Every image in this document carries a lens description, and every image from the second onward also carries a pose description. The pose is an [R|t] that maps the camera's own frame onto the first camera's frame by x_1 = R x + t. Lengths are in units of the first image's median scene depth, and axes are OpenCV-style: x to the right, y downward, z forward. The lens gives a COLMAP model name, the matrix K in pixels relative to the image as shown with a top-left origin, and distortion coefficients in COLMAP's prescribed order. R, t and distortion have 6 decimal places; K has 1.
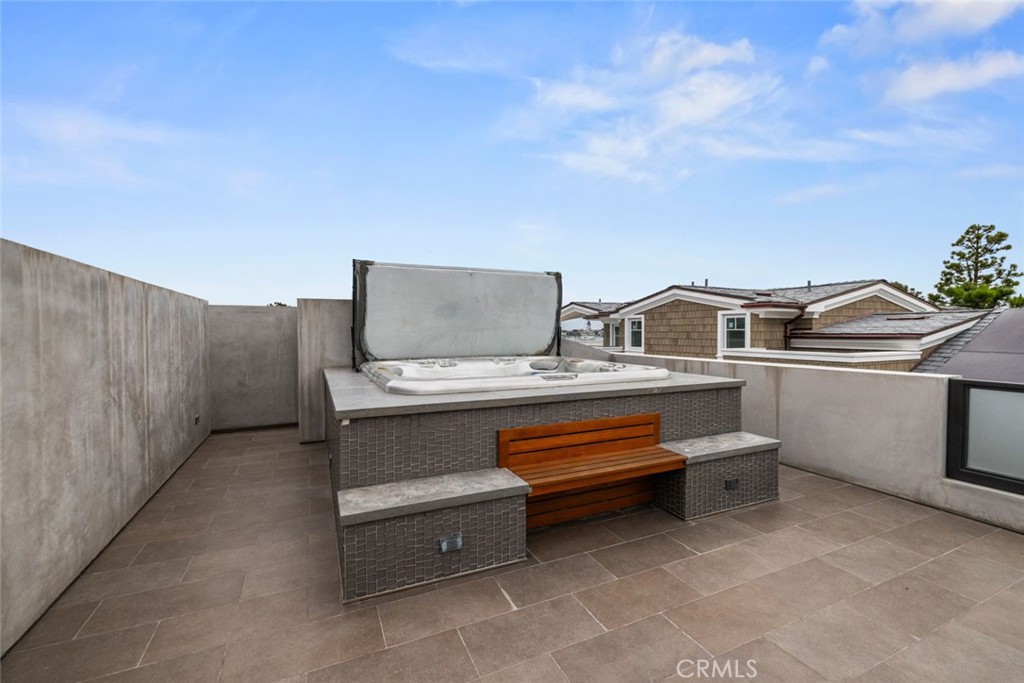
lens RADIAL K [[437.0, 0, 512.0], [0, 437.0, 341.5], [0, 0, 1]] dist [0.001536, 0.000152]
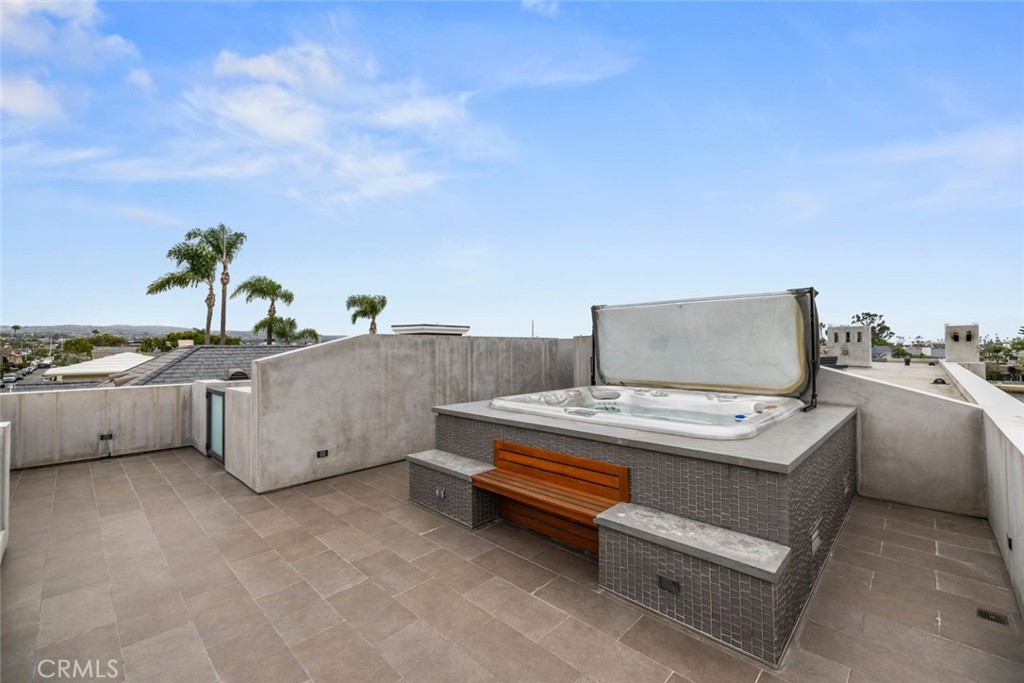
lens RADIAL K [[437.0, 0, 512.0], [0, 437.0, 341.5], [0, 0, 1]] dist [0.001536, 0.000152]
pose [[0.341596, -0.009189, -0.939802, 1.291183], [-0.017716, 0.999712, -0.016214, -0.091244], [0.939680, 0.022188, 0.341335, 0.542314]]
